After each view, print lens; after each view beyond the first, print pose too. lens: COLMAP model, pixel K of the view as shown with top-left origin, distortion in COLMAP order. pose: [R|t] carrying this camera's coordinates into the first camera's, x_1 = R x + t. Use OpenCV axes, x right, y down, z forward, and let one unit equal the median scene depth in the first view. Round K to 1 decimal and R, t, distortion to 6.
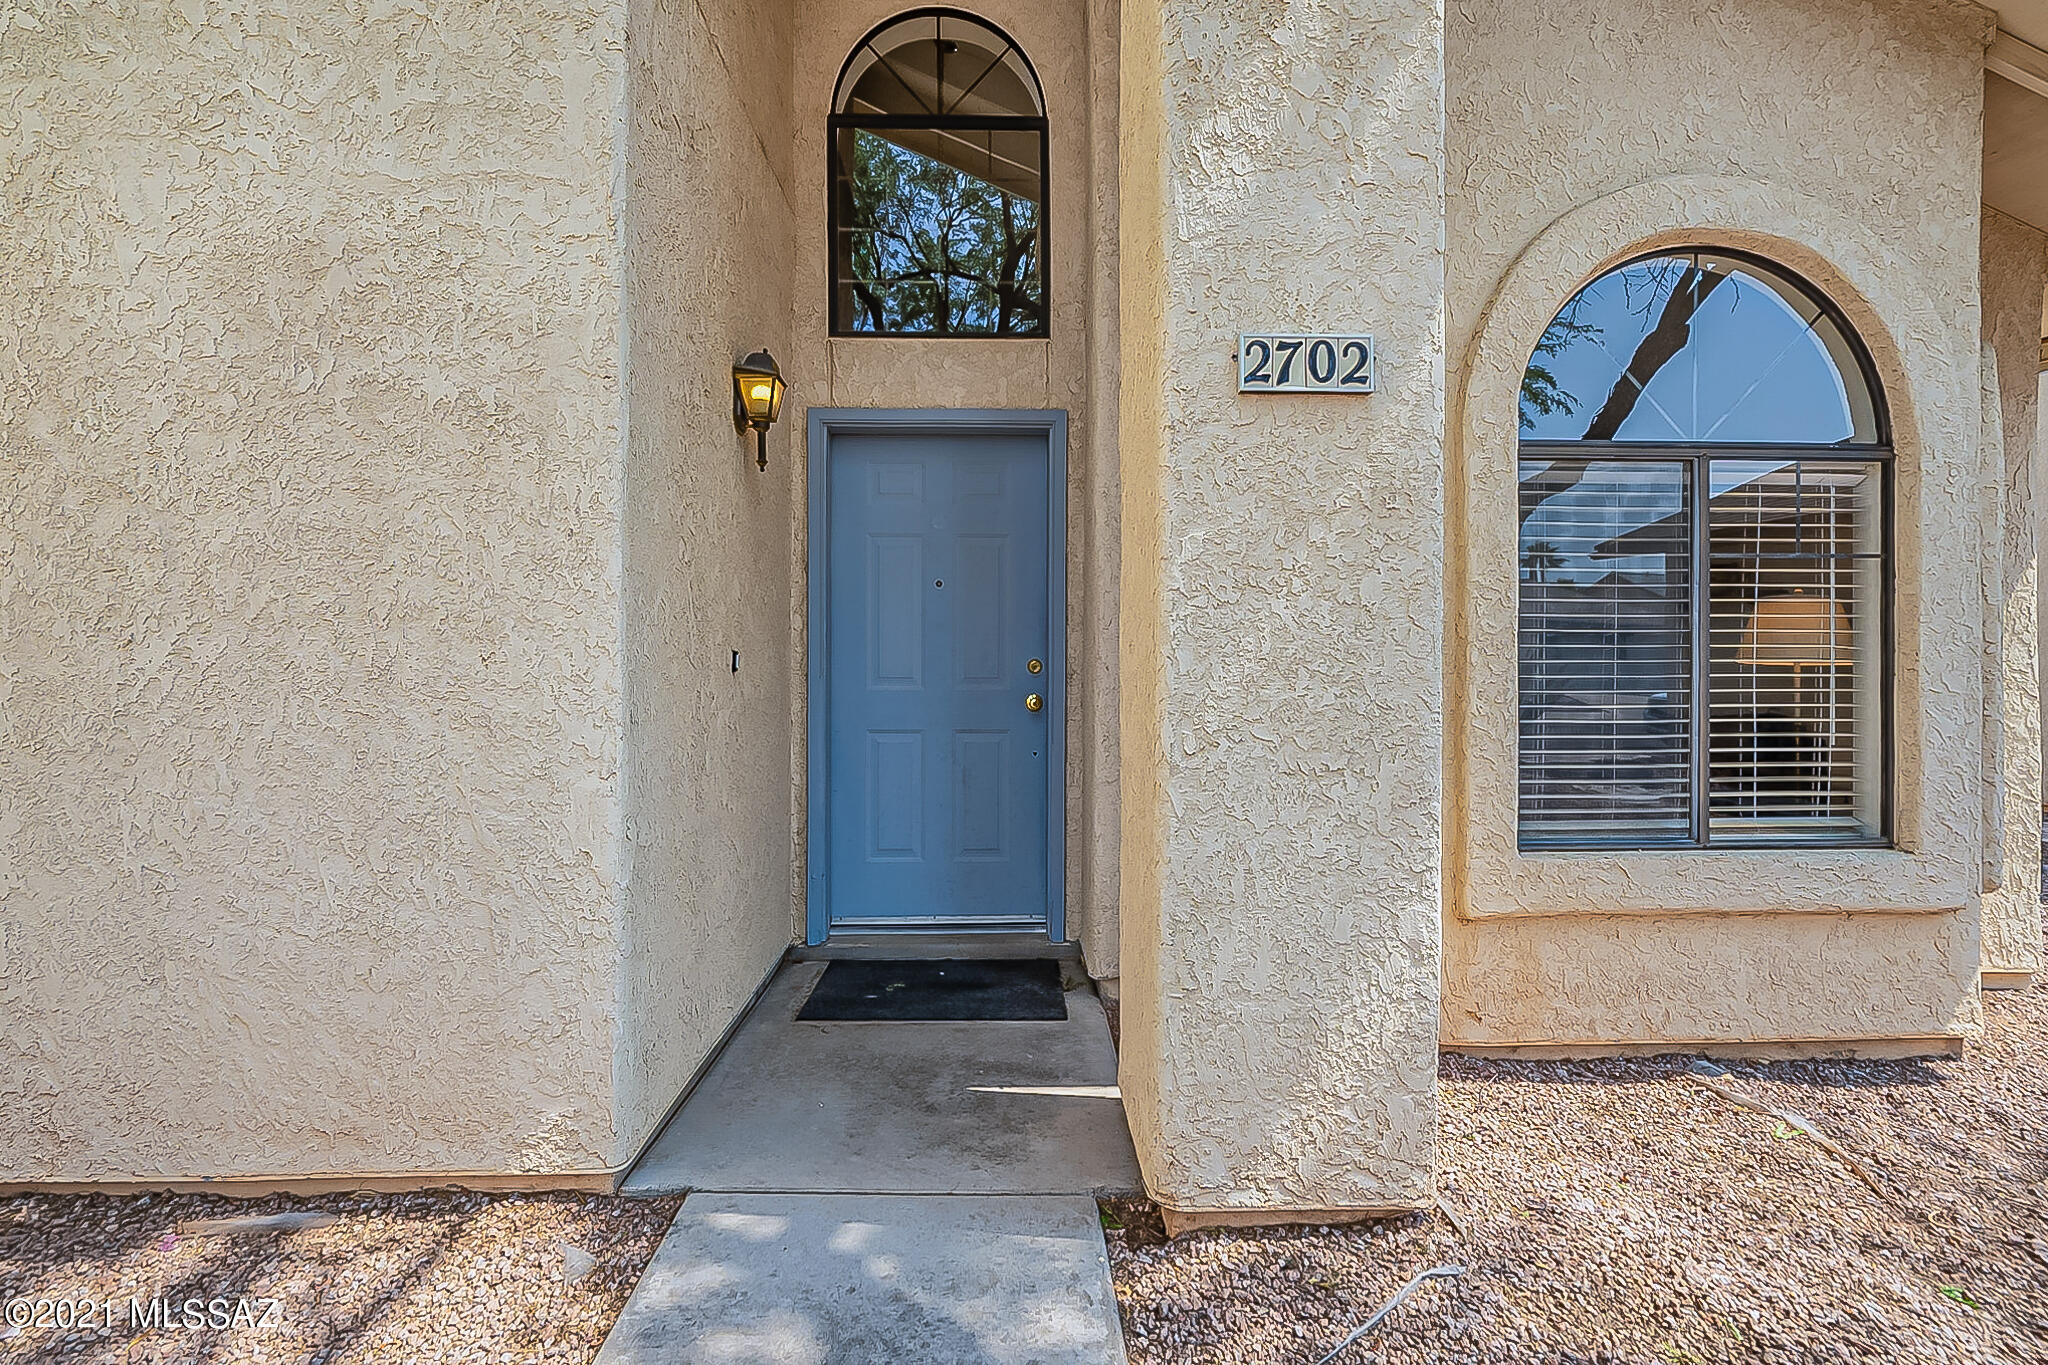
lens RADIAL K [[966.9, 0, 1030.3], [0, 966.9, 659.9], [0, 0, 1]] dist [-0.001025, 0.000155]
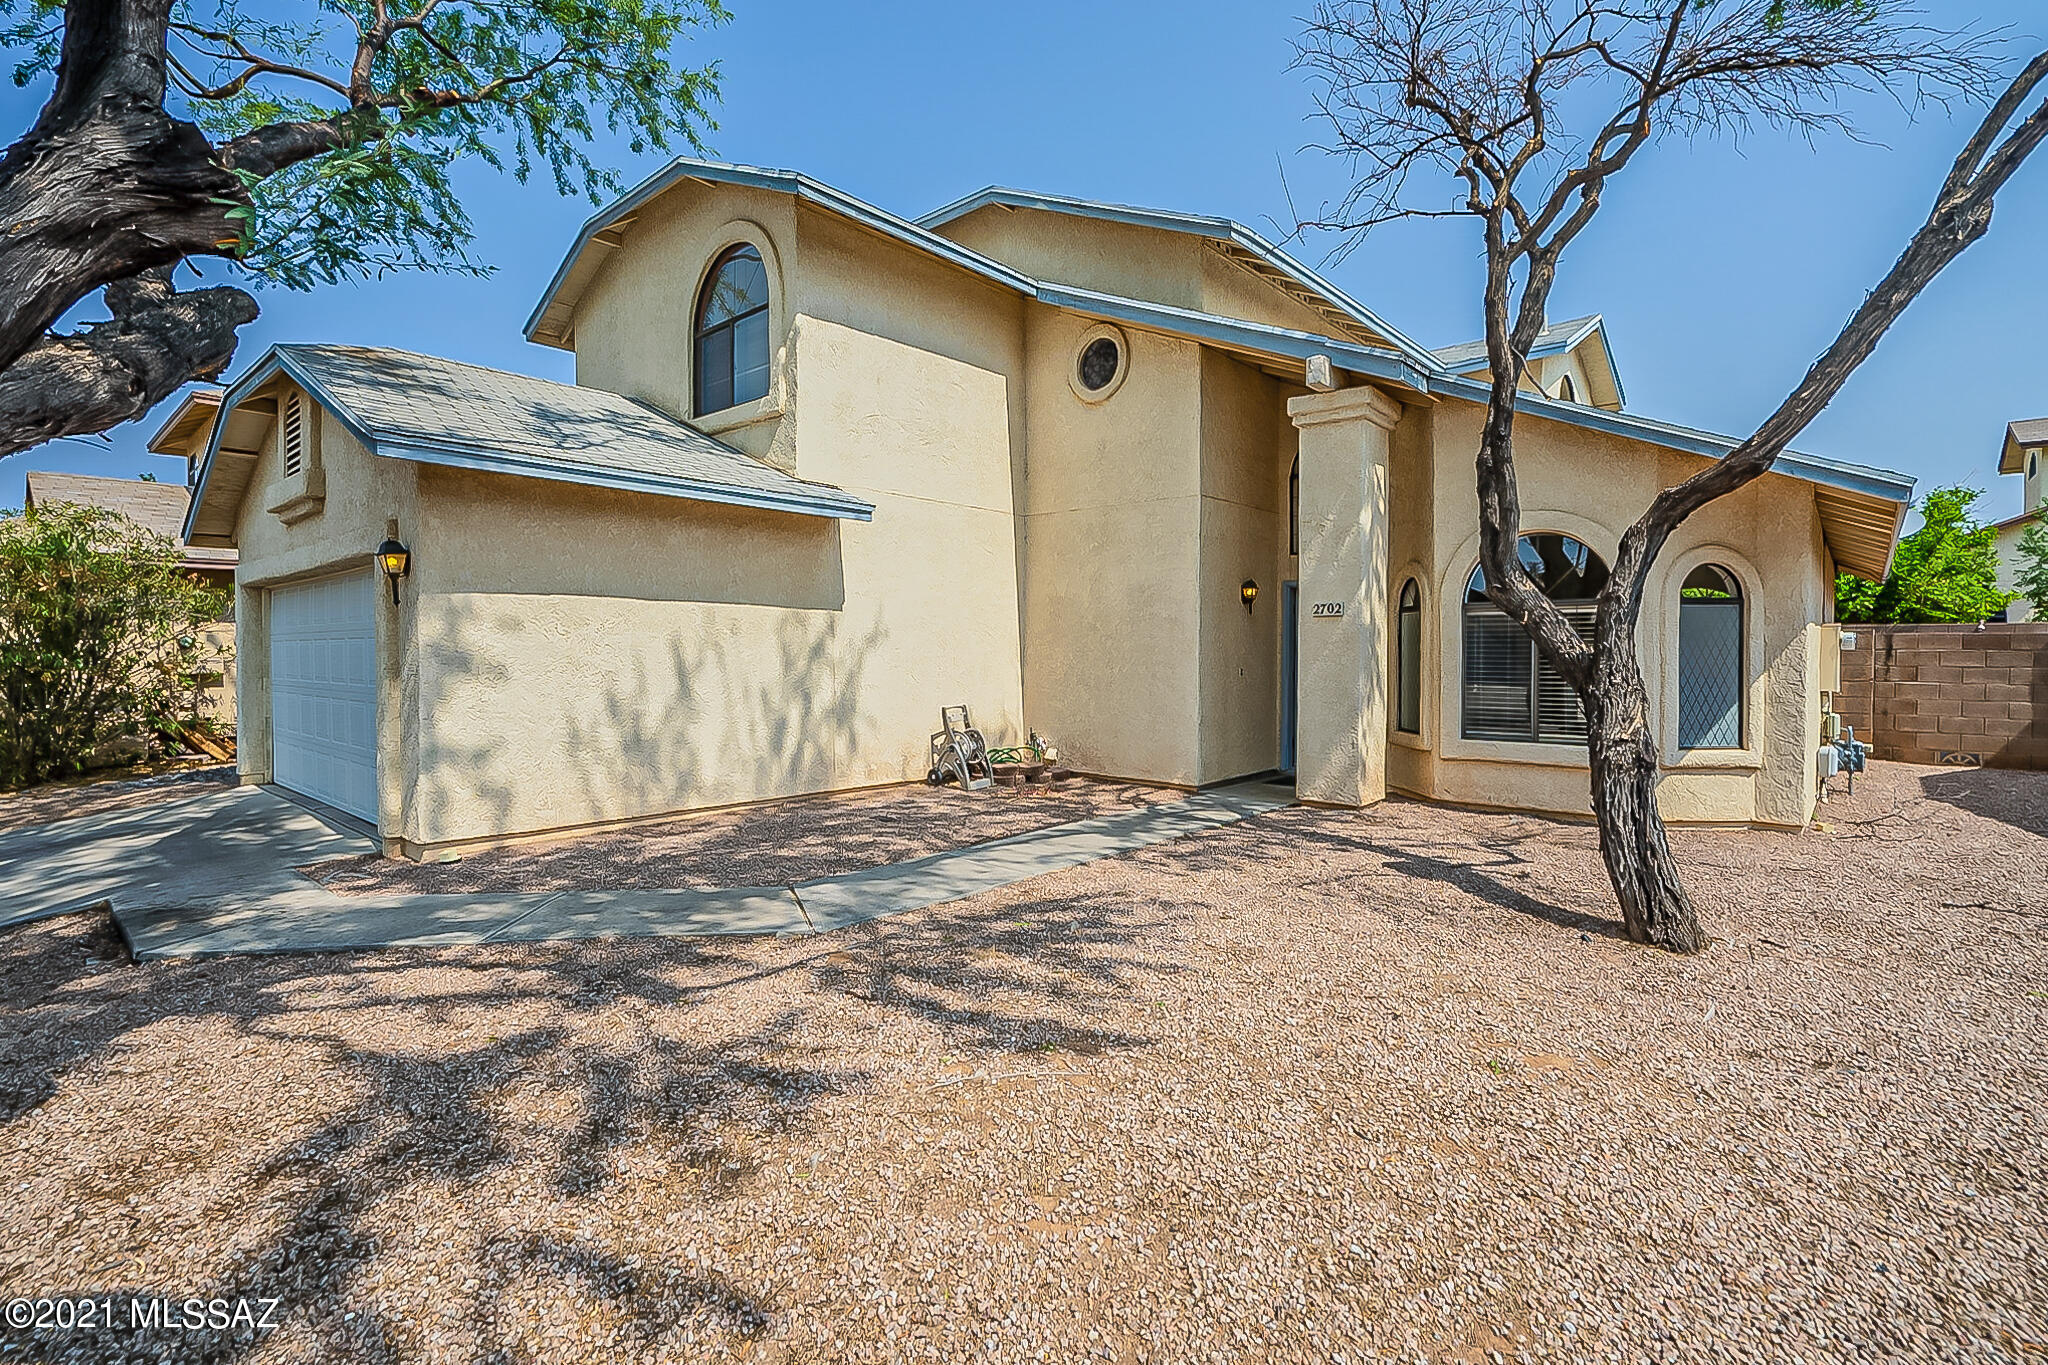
lens RADIAL K [[966.9, 0, 1030.3], [0, 966.9, 659.9], [0, 0, 1]] dist [-0.001025, 0.000155]
pose [[0.736921, 0.008398, -0.675926, 2.083164], [-0.001284, 0.999938, 0.011024, -0.111531], [0.675977, -0.007256, 0.736887, -2.901759]]
